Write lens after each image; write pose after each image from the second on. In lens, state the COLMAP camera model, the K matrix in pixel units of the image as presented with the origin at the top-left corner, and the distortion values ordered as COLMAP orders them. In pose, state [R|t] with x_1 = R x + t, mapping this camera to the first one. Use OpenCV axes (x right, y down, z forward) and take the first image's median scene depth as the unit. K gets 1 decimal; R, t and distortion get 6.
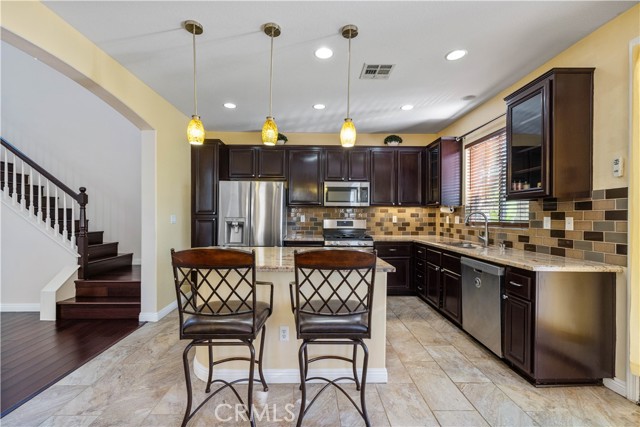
lens RADIAL K [[273.9, 0, 316.2], [0, 273.9, 216.3], [0, 0, 1]] dist [0.002382, 0.000938]
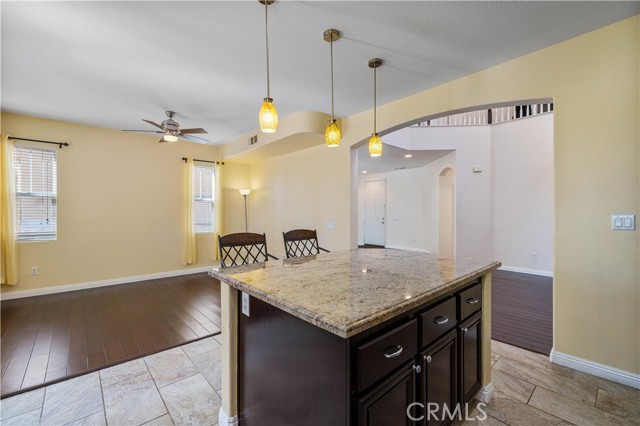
lens RADIAL K [[273.9, 0, 316.8], [0, 273.9, 214.7], [0, 0, 1]] dist [0.002382, 0.000938]
pose [[-0.765094, -0.001168, -0.643918, 0.316060], [-0.008666, 0.999926, 0.008483, -0.005484], [0.643861, 0.012070, -0.765048, 1.020348]]
